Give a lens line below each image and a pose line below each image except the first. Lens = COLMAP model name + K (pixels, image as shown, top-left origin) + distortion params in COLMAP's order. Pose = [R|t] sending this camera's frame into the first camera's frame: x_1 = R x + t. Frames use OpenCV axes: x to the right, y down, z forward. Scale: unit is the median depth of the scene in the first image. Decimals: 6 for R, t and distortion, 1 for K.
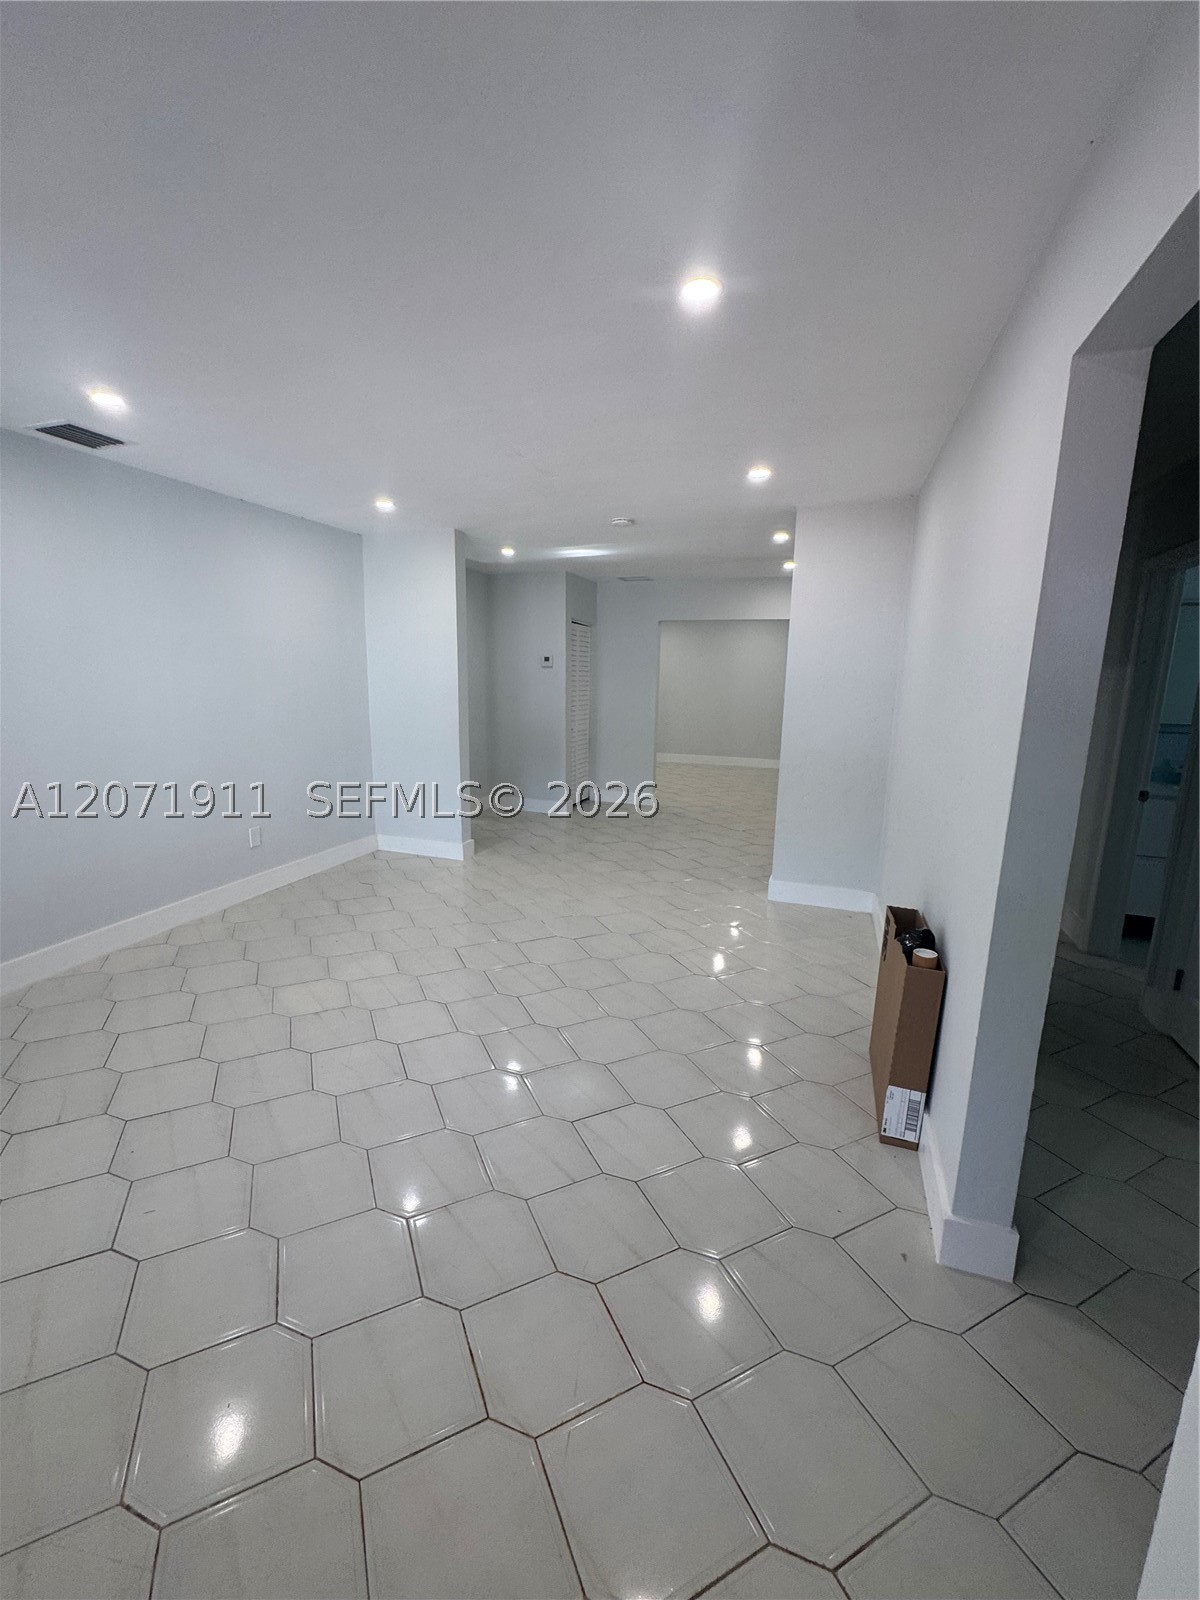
lens RADIAL K [[640.2, 0, 601.0], [0, 640.2, 797.2], [0, 0, 1]] dist [0.000324, 0.000139]
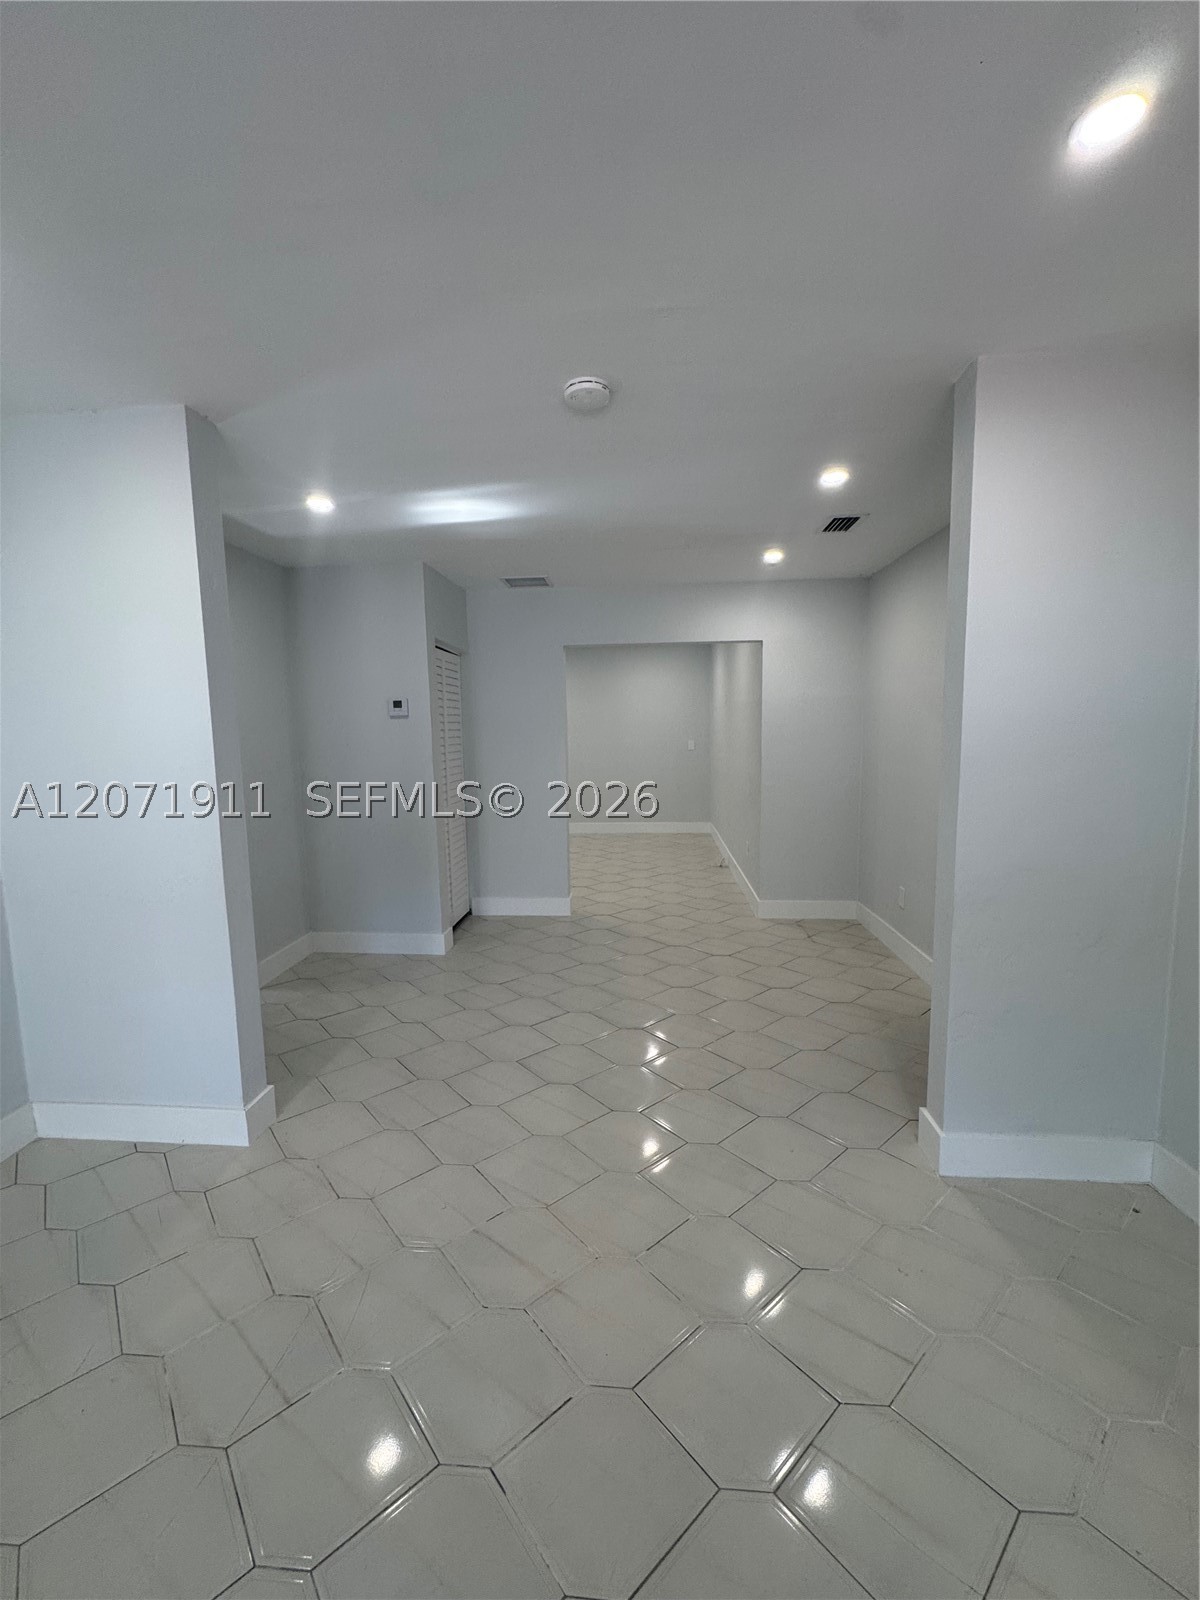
lens RADIAL K [[640.2, 0, 601.0], [0, 640.2, 797.2], [0, 0, 1]] dist [0.000324, 0.000139]
pose [[0.965087, -0.066496, 0.253347, -0.069604], [0.085868, 0.994106, -0.066178, -0.089032], [-0.247453, 0.085622, 0.965109, 0.457558]]
